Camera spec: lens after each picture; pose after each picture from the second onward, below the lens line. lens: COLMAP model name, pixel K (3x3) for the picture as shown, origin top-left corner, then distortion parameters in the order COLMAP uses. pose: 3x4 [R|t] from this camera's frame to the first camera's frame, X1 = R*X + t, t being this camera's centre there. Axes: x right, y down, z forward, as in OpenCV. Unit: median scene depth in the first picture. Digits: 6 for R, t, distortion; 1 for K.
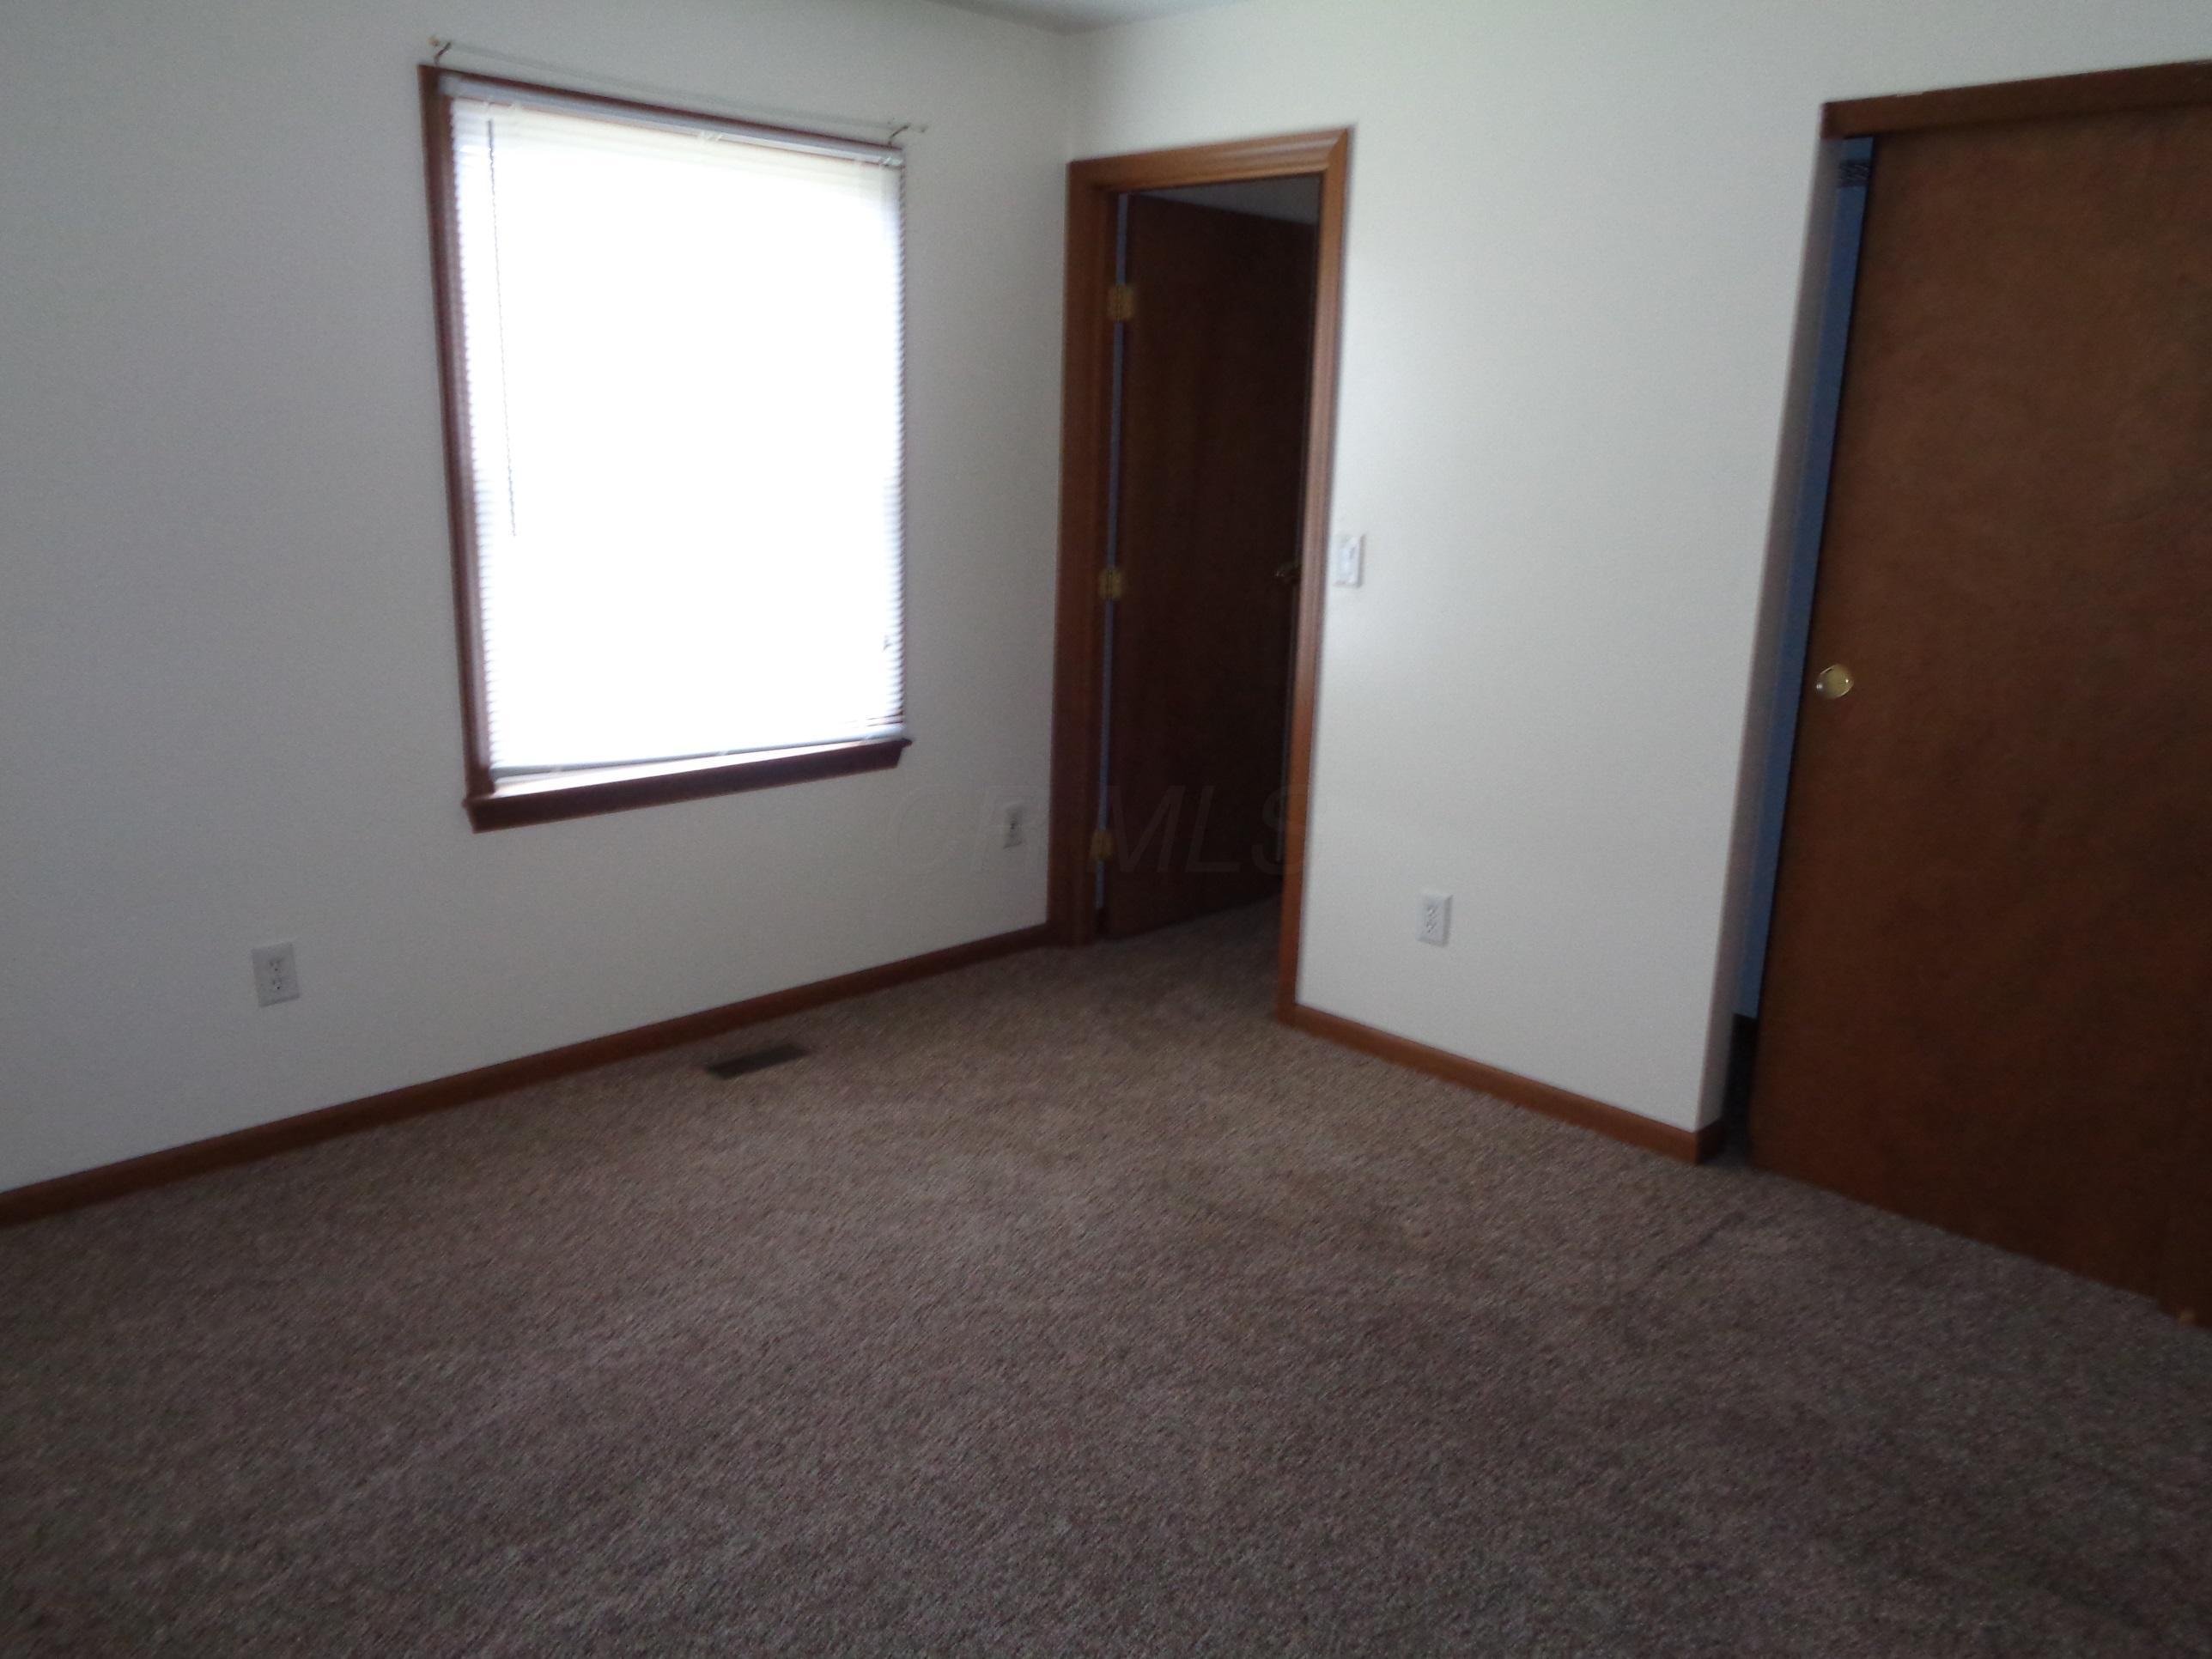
lens RADIAL K [[1664.8, 0, 1105.4], [0, 1664.8, 820.0], [0, 0, 1]] dist [-0.000156, 0.004628]
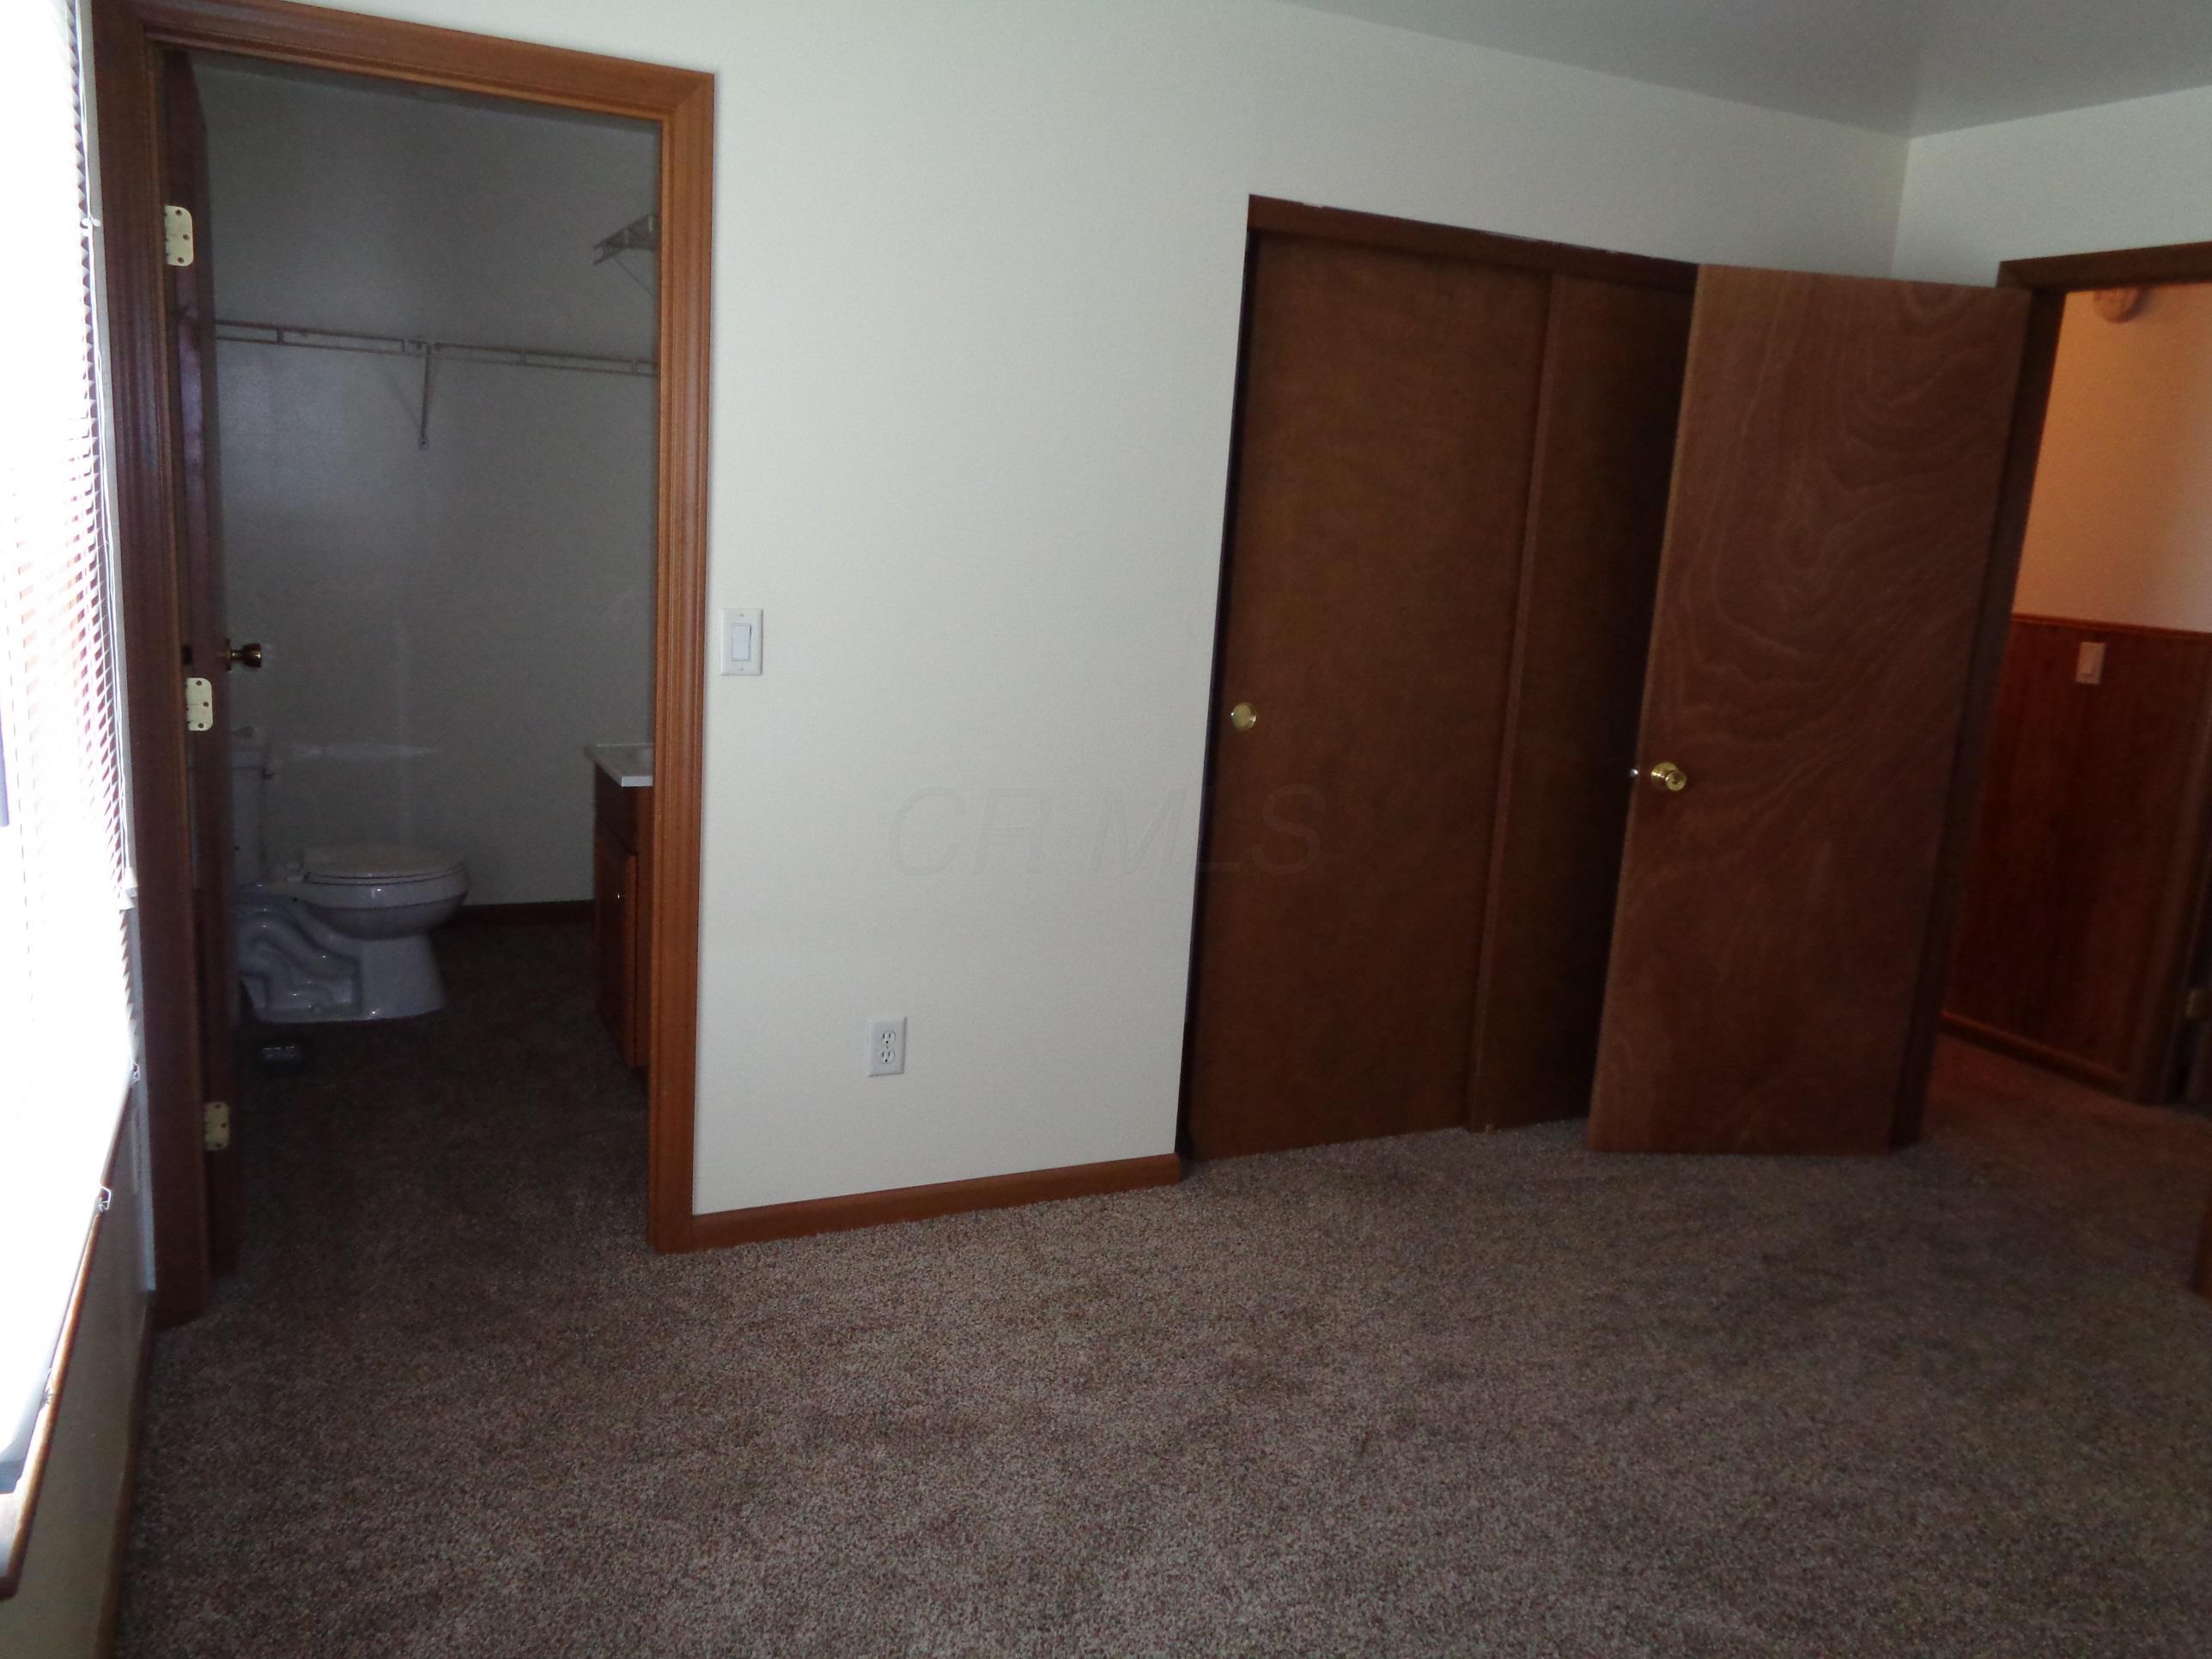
lens RADIAL K [[1664.8, 0, 1107.8], [0, 1664.8, 836.1], [0, 0, 1]] dist [-0.000156, 0.004628]
pose [[0.332210, -0.207268, 0.920150, -0.574933], [0.158239, 0.973977, 0.162262, -0.181944], [-0.929837, 0.091699, 0.356363, 0.625708]]
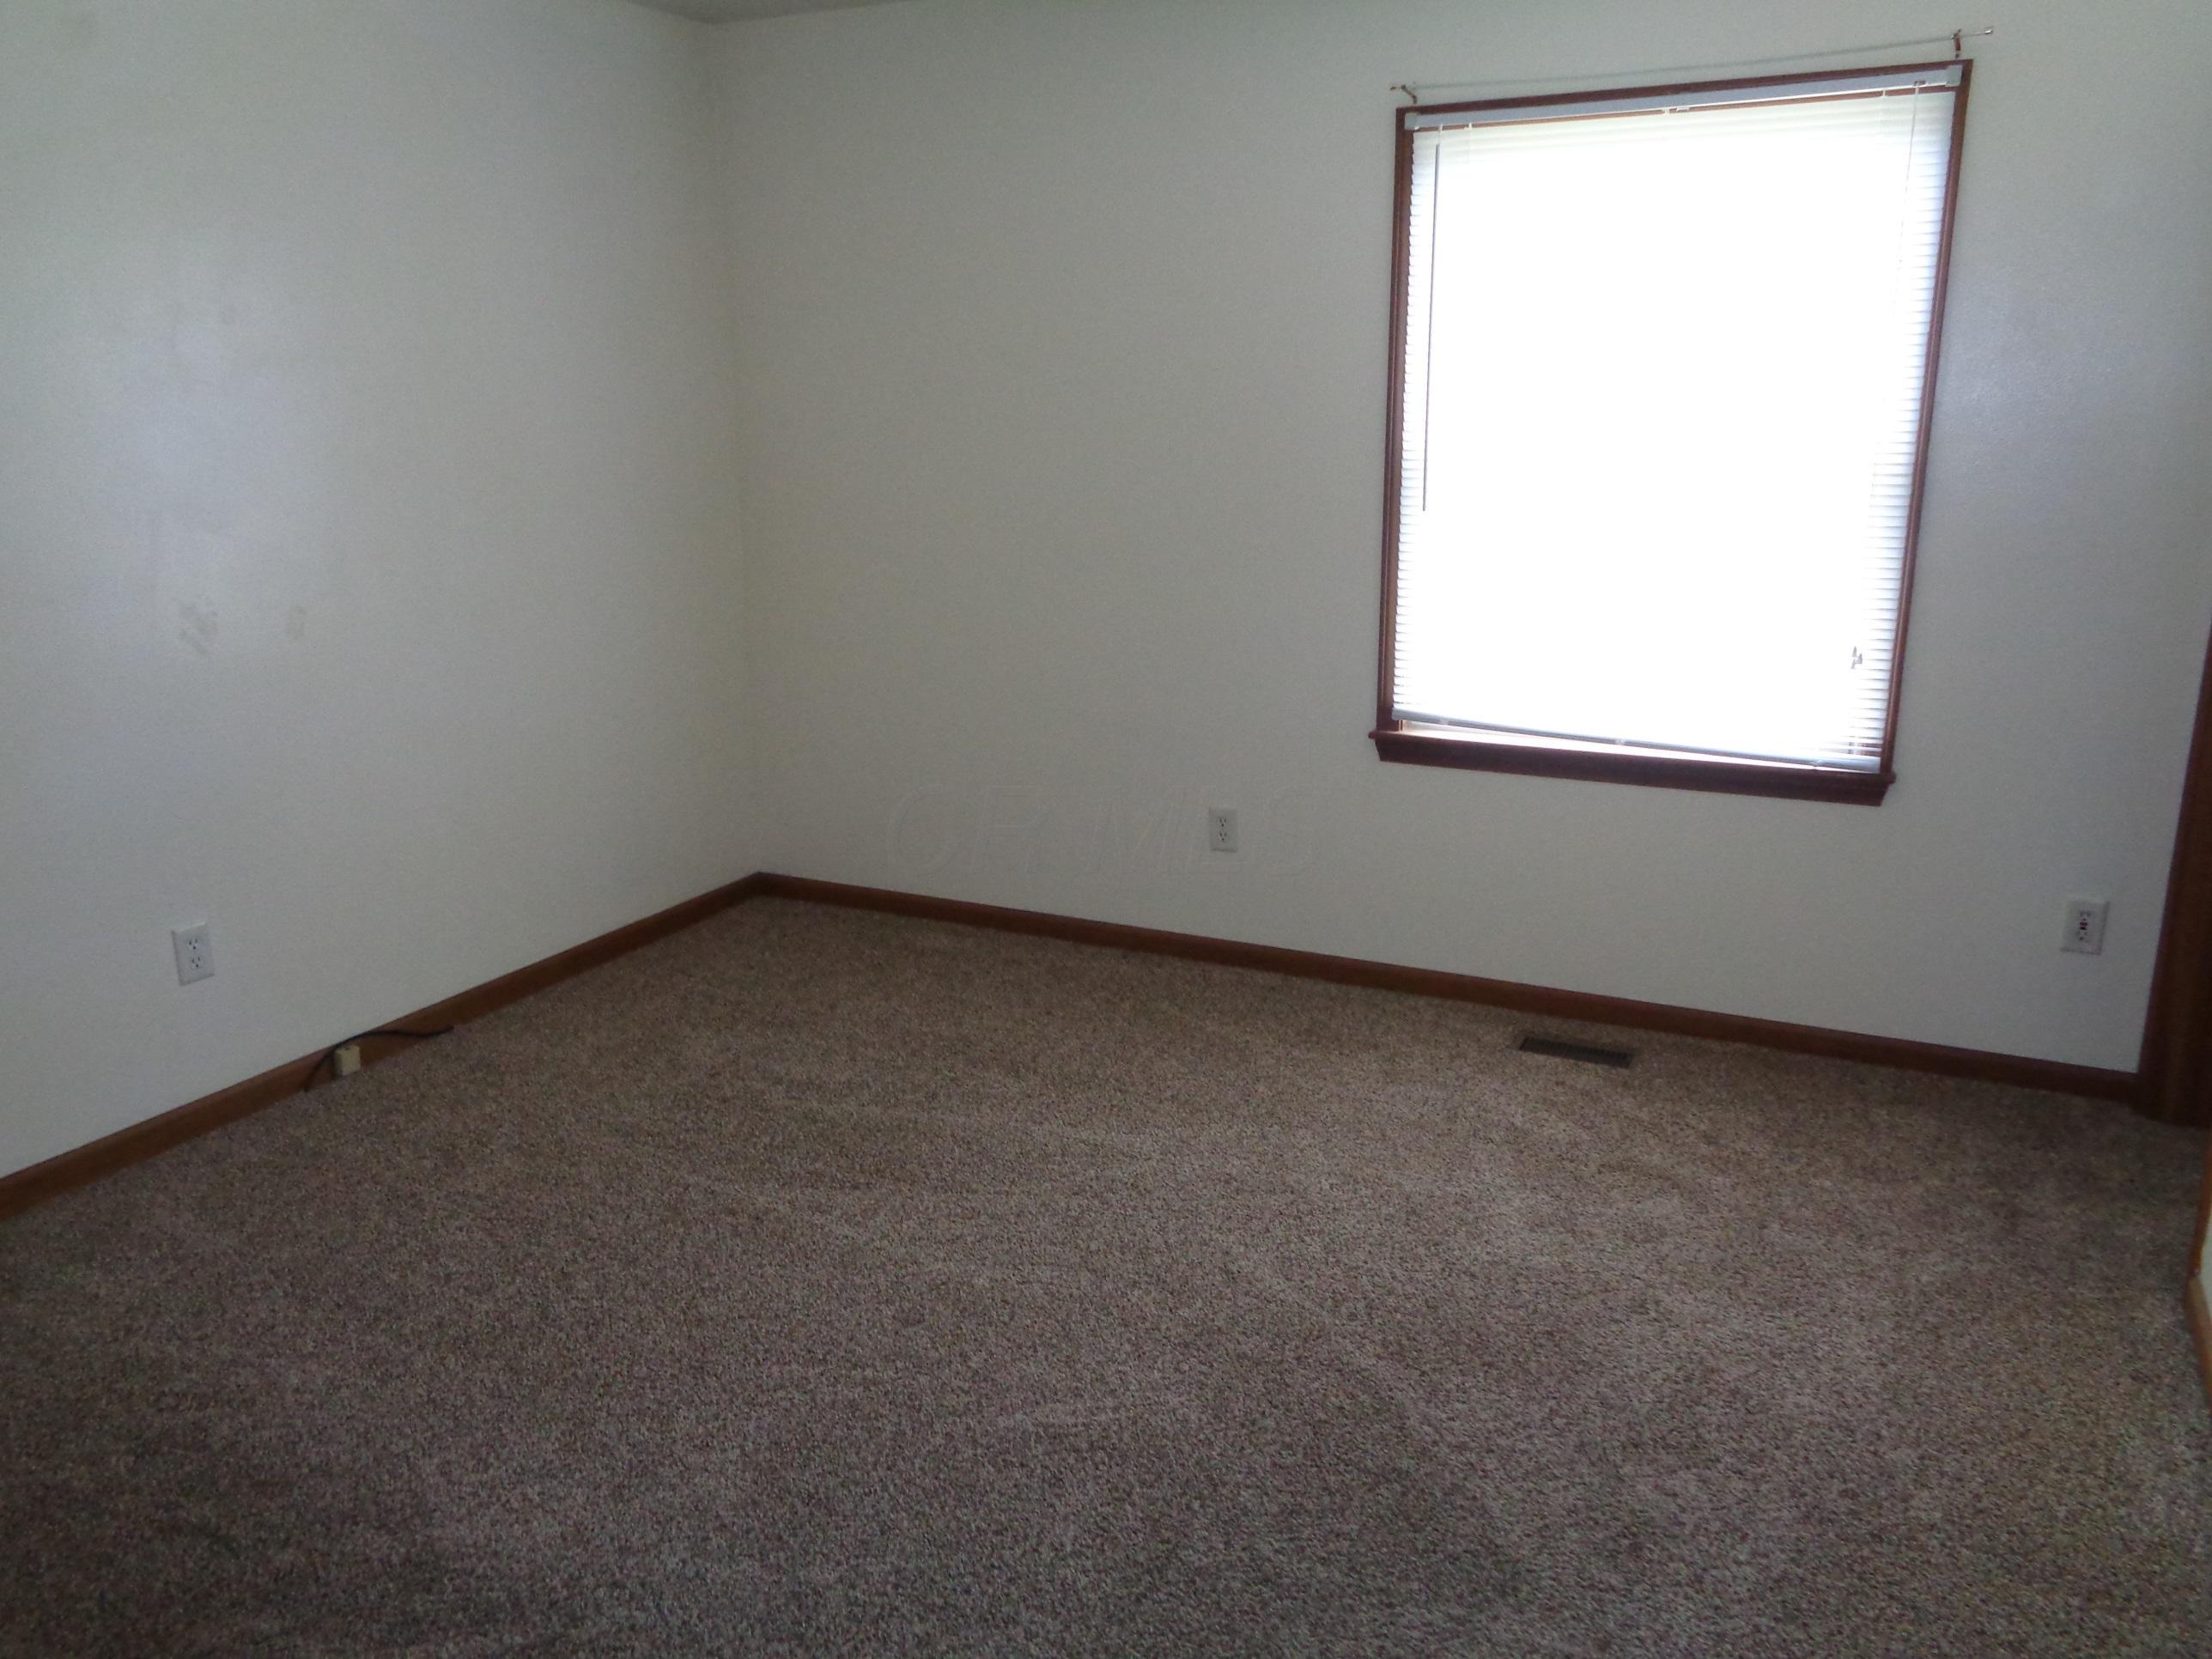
lens RADIAL K [[1664.8, 0, 1114.4], [0, 1664.8, 828.4], [0, 0, 1]] dist [-0.000156, 0.004628]
pose [[0.314388, 0.212645, -0.925172, 0.654874], [-0.201664, 0.967304, 0.153800, -0.088950], [0.927627, 0.138221, 0.346992, 0.422100]]
